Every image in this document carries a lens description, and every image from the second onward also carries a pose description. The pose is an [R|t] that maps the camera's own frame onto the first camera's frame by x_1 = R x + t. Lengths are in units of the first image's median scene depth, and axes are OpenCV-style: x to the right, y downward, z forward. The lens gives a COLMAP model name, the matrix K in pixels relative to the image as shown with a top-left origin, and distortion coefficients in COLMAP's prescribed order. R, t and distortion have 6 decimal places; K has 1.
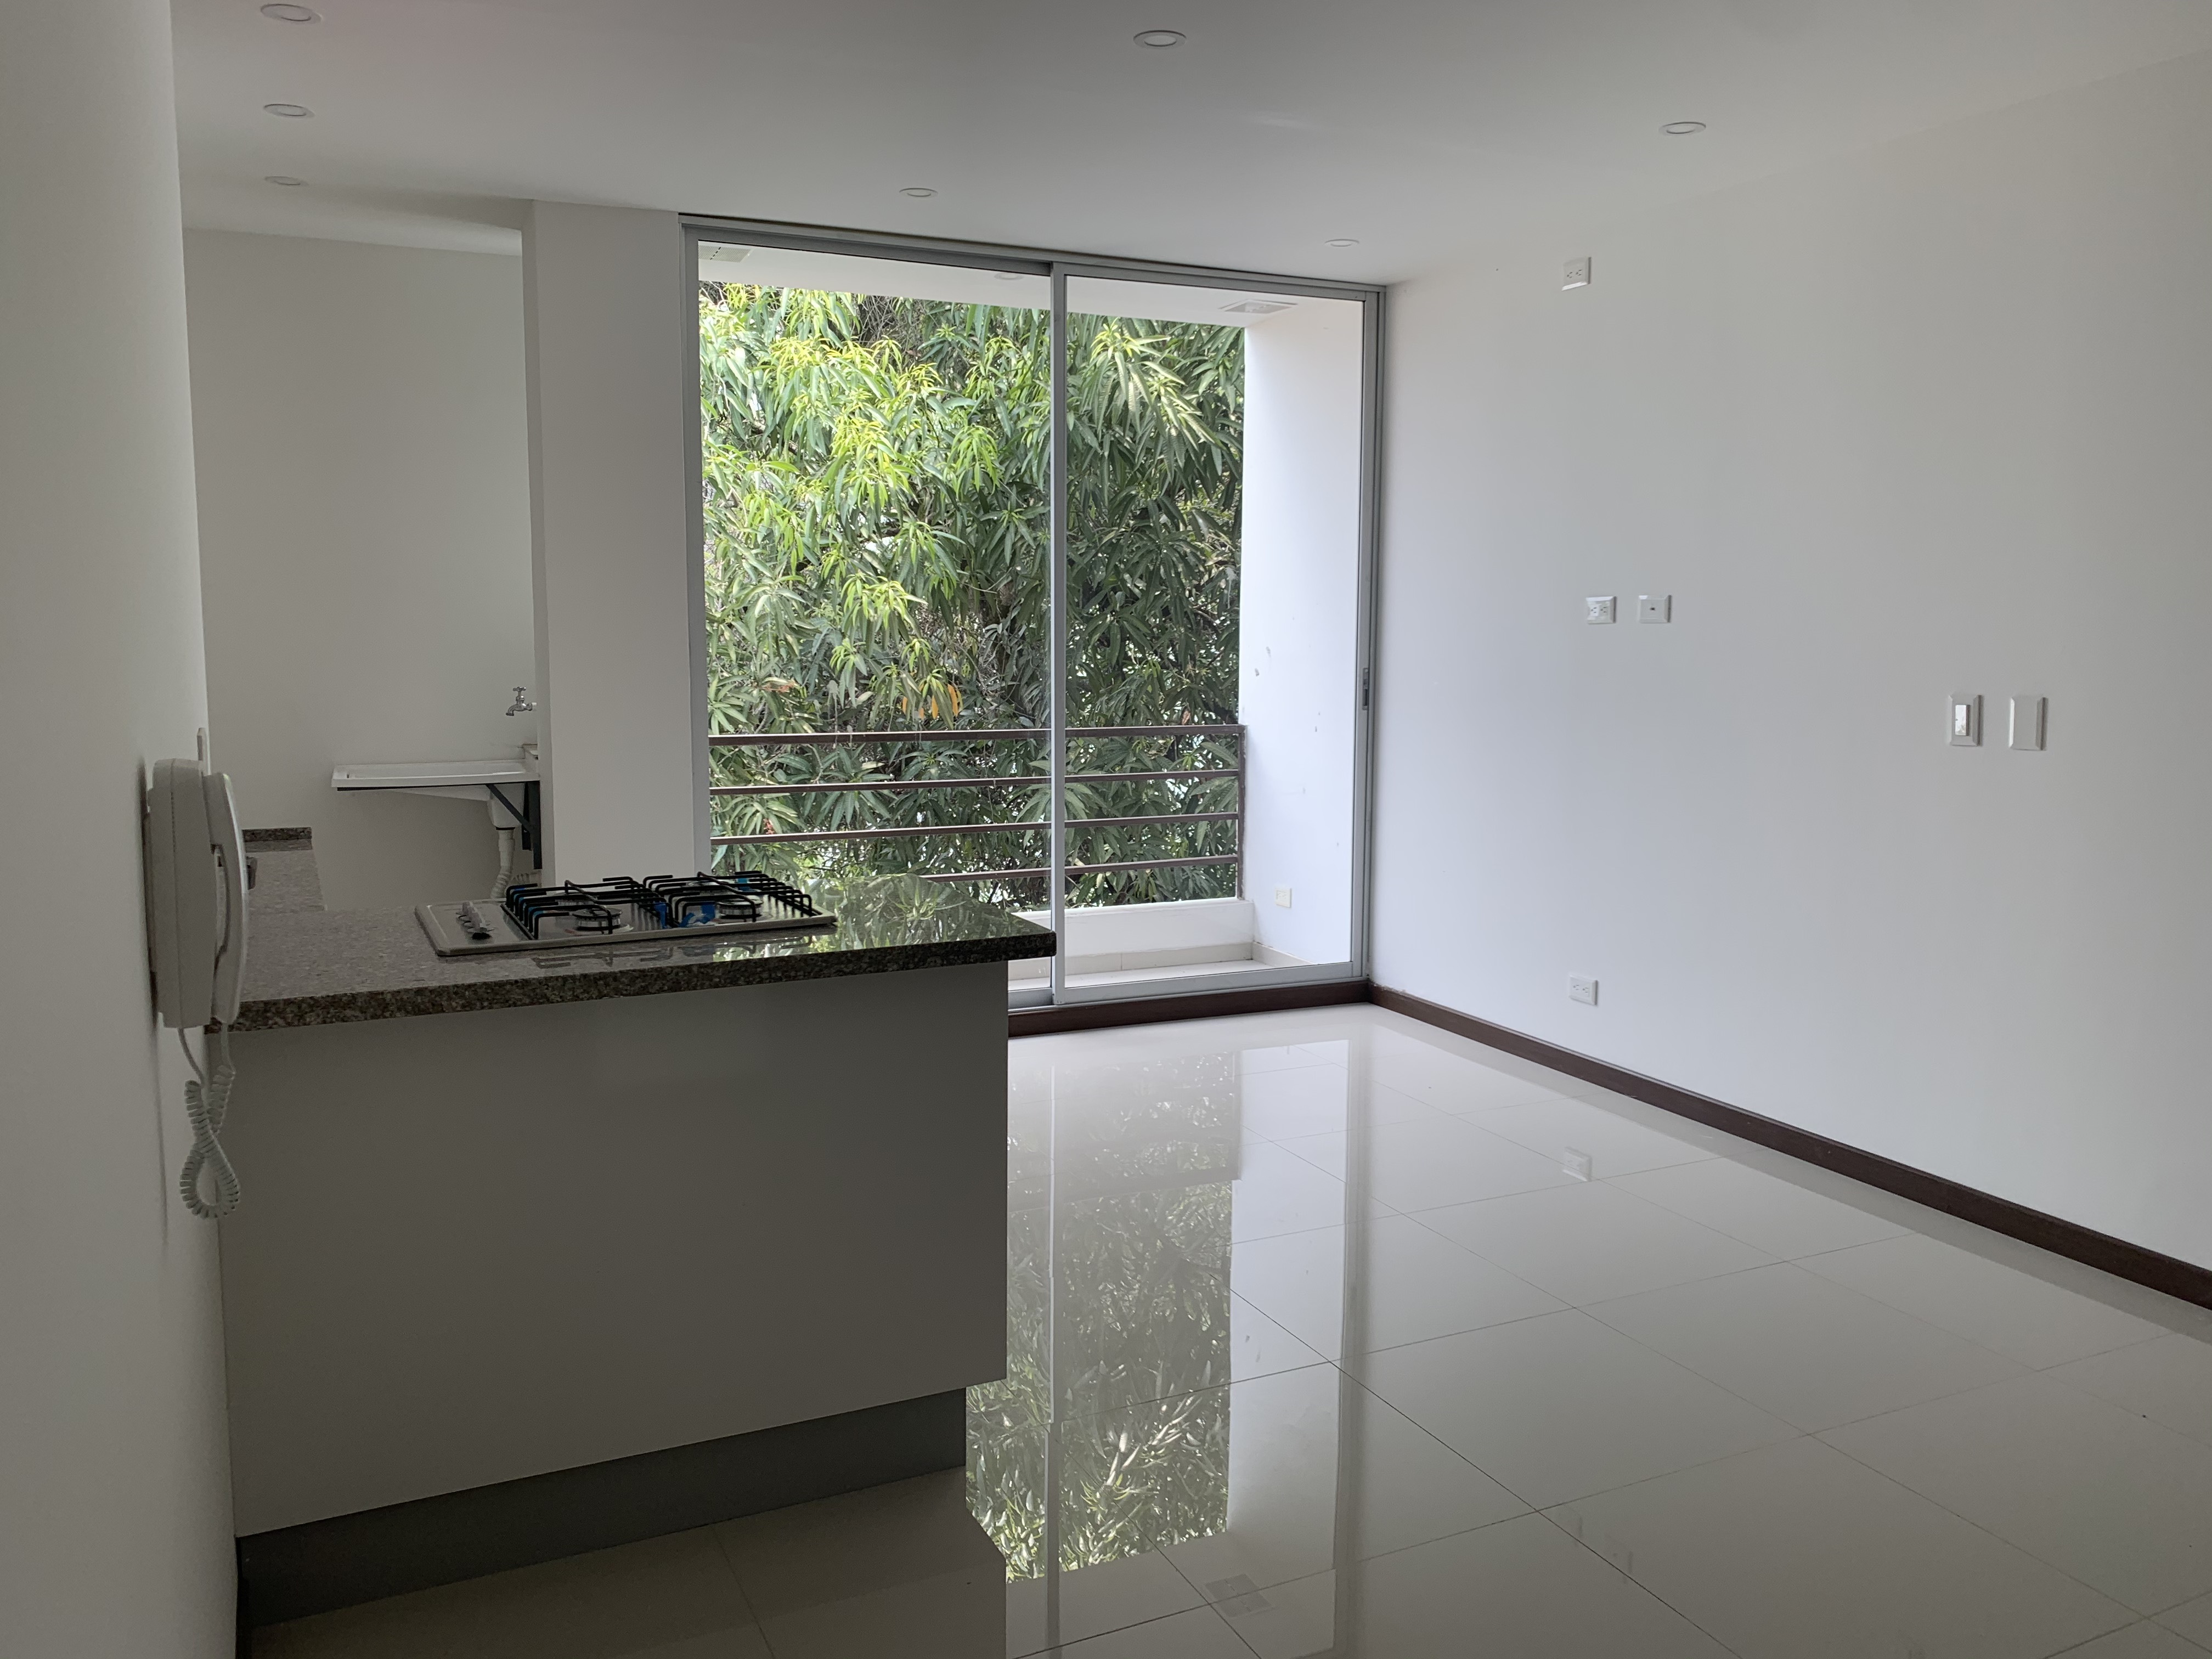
lens RADIAL K [[1686.0, 0, 1107.5], [0, 1686.0, 819.2], [0, 0, 1]] dist [0.015075, 0.004081]
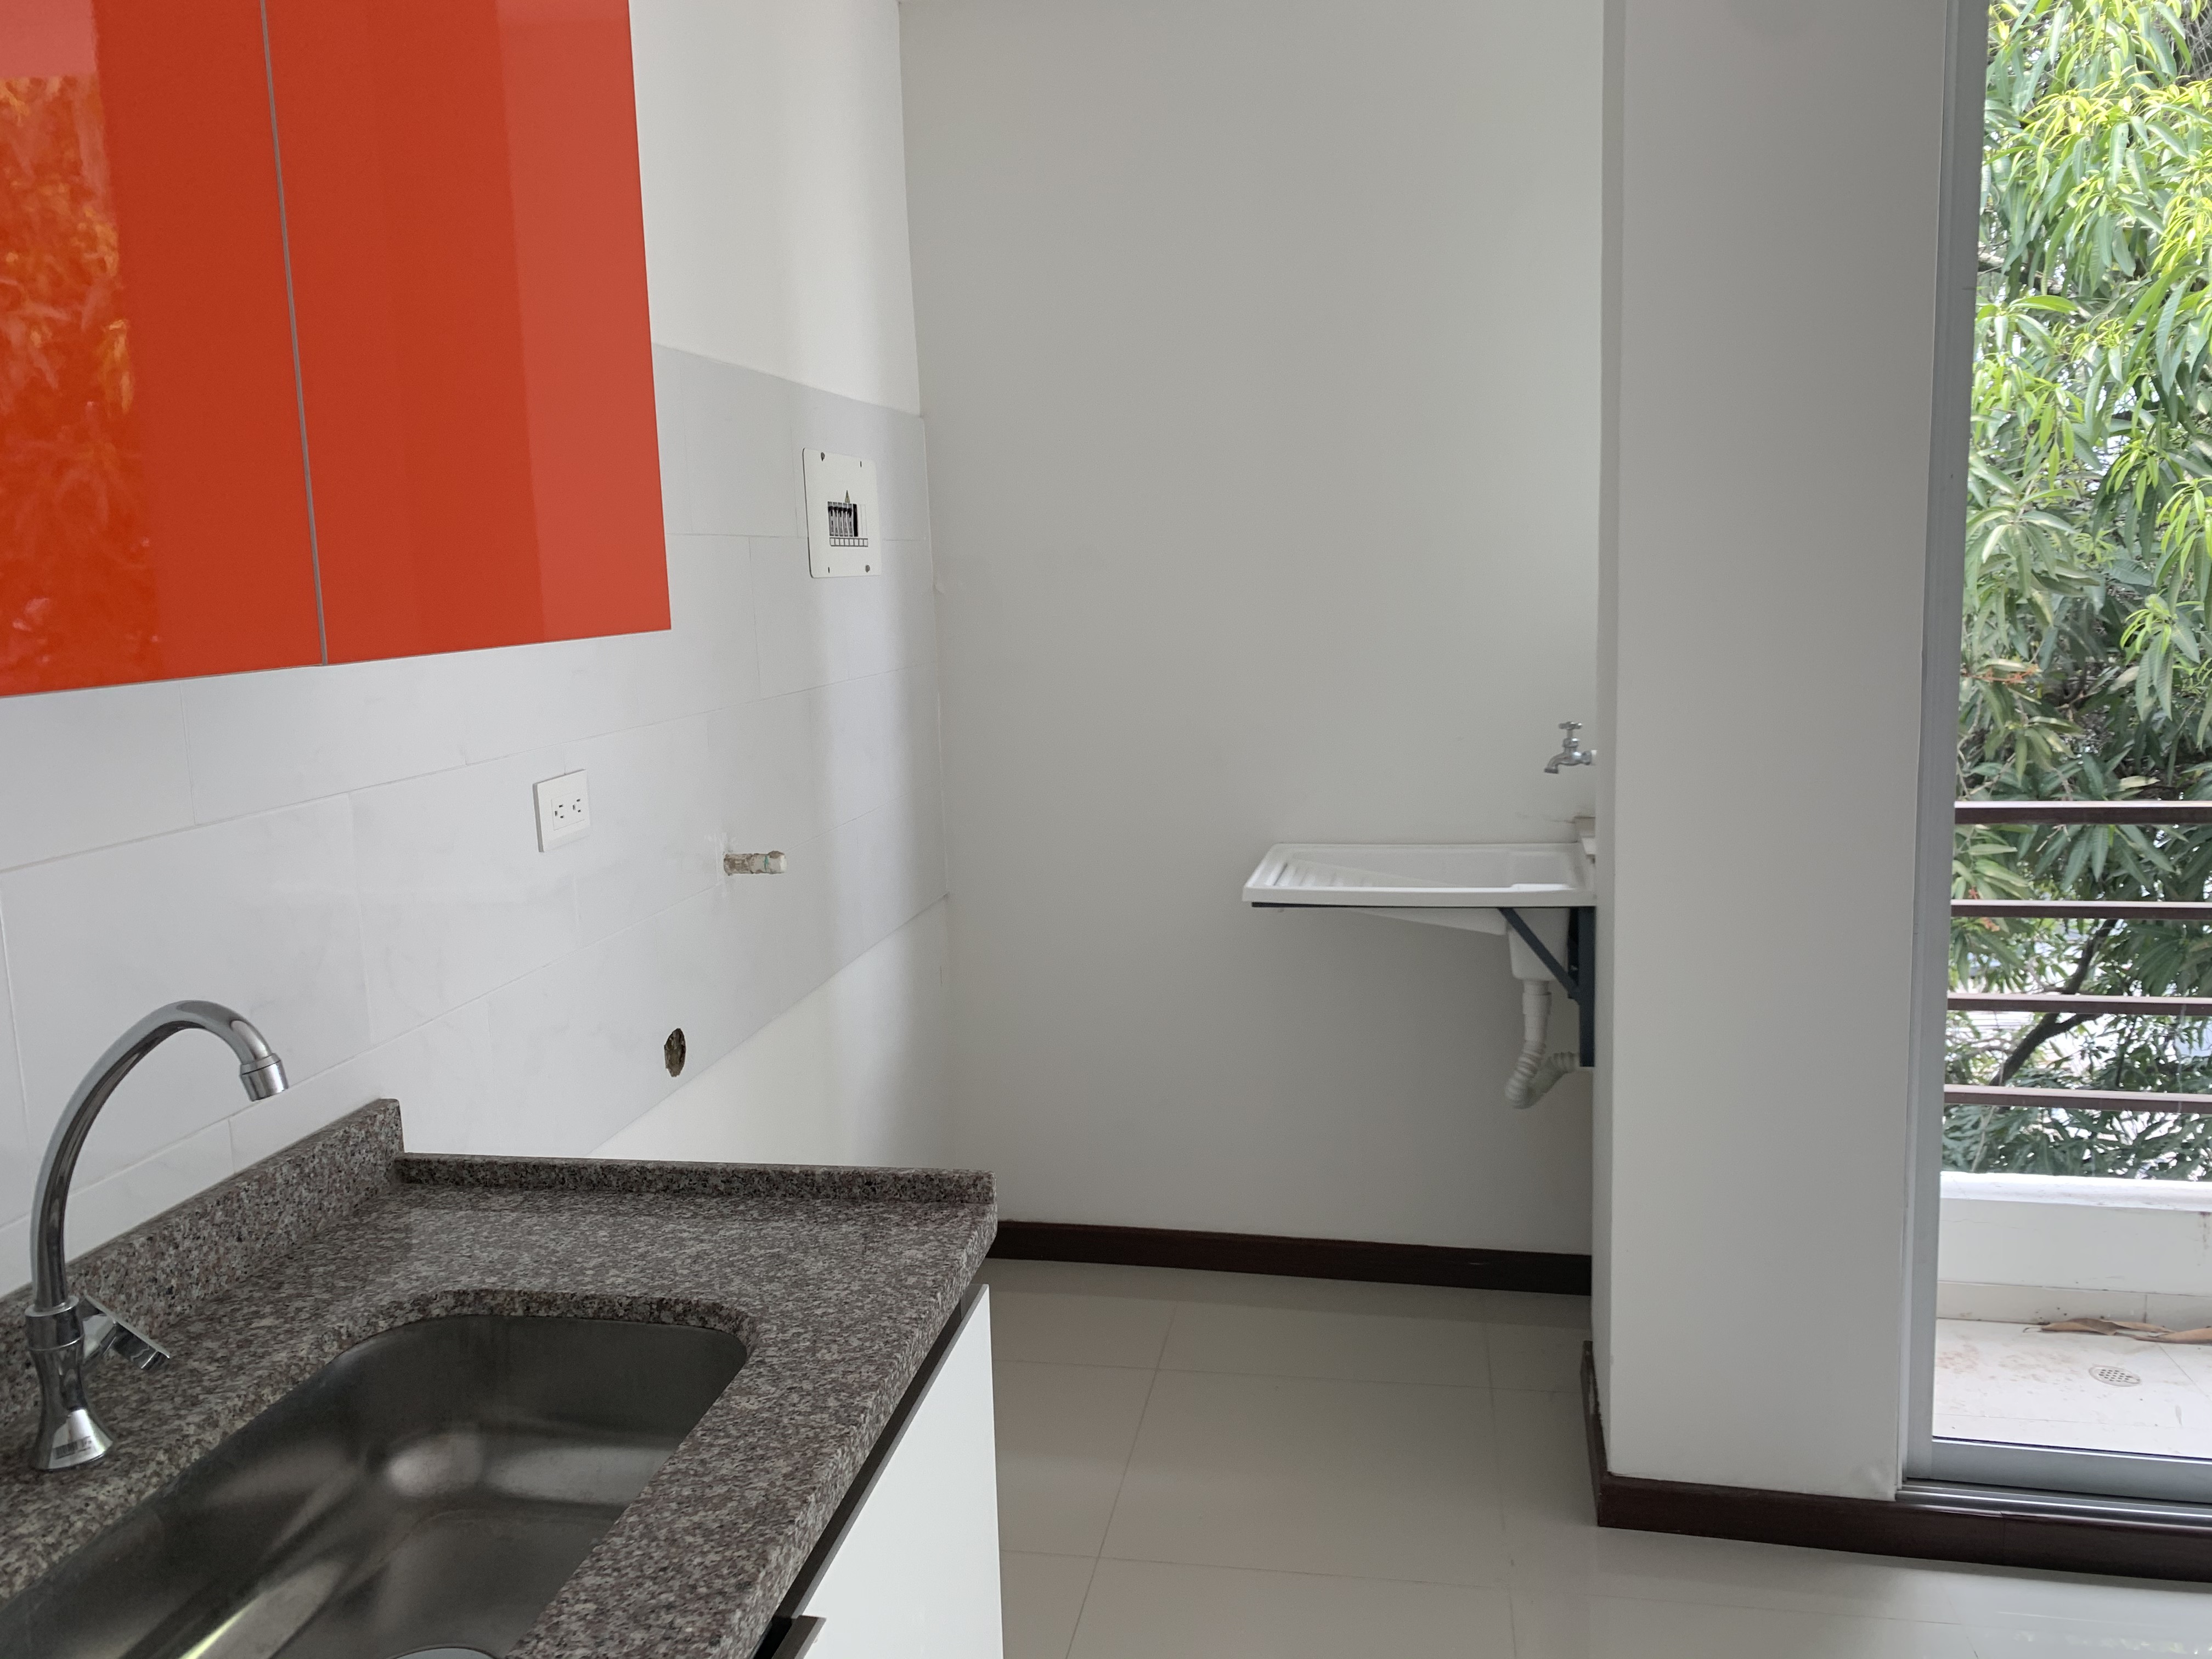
lens RADIAL K [[1686.0, 0, 1111.0], [0, 1686.0, 822.4], [0, 0, 1]] dist [0.015075, 0.004081]
pose [[0.810410, 0.052589, -0.583498, -0.100608], [-0.030468, 0.998398, 0.047667, -0.045768], [0.585071, -0.020852, 0.810714, 0.318754]]
